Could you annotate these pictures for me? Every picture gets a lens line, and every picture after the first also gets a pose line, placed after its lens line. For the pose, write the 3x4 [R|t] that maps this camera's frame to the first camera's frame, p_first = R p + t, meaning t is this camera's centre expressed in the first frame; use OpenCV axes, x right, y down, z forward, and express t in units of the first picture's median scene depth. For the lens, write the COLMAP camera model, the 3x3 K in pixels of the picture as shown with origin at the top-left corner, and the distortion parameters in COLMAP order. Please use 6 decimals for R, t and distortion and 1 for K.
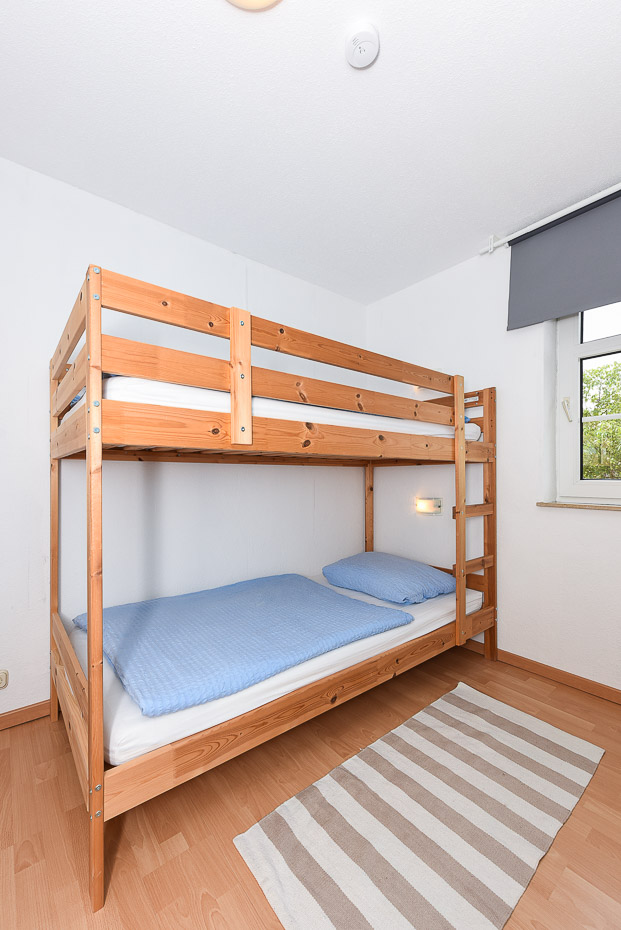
lens RADIAL K [[358.8, 0, 308.3], [0, 358.8, 493.0], [0, 0, 1]] dist [0.000702, 0.000066]
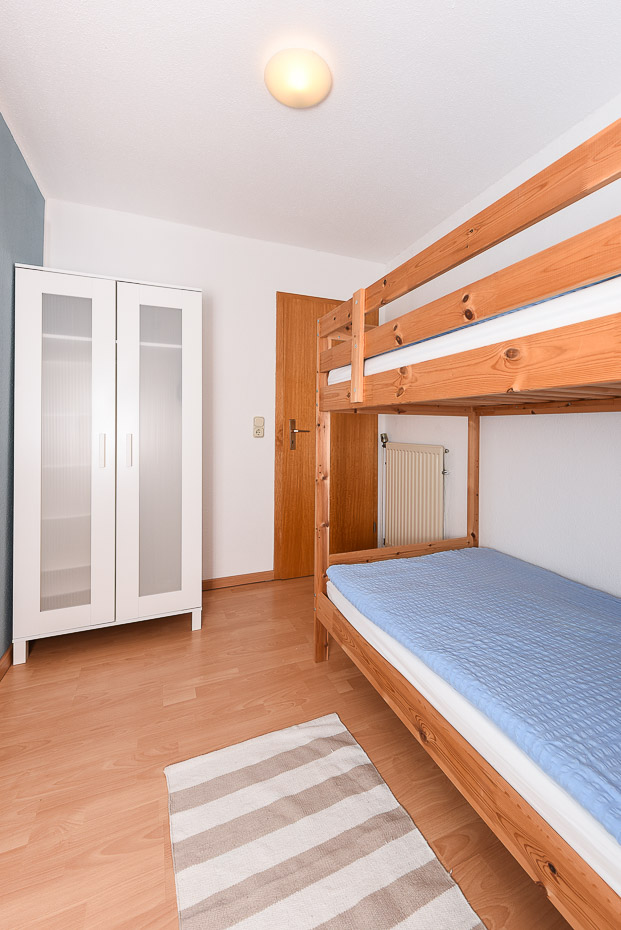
lens RADIAL K [[368.0, 0, 308.9], [0, 368.0, 442.1], [0, 0, 1]] dist [-0.000447, 0.000005]
pose [[-0.252246, 0.031593, -0.967147, 0.820996], [-0.050673, 0.997664, 0.045806, -0.041798], [0.966336, 0.060562, -0.250056, 0.912737]]
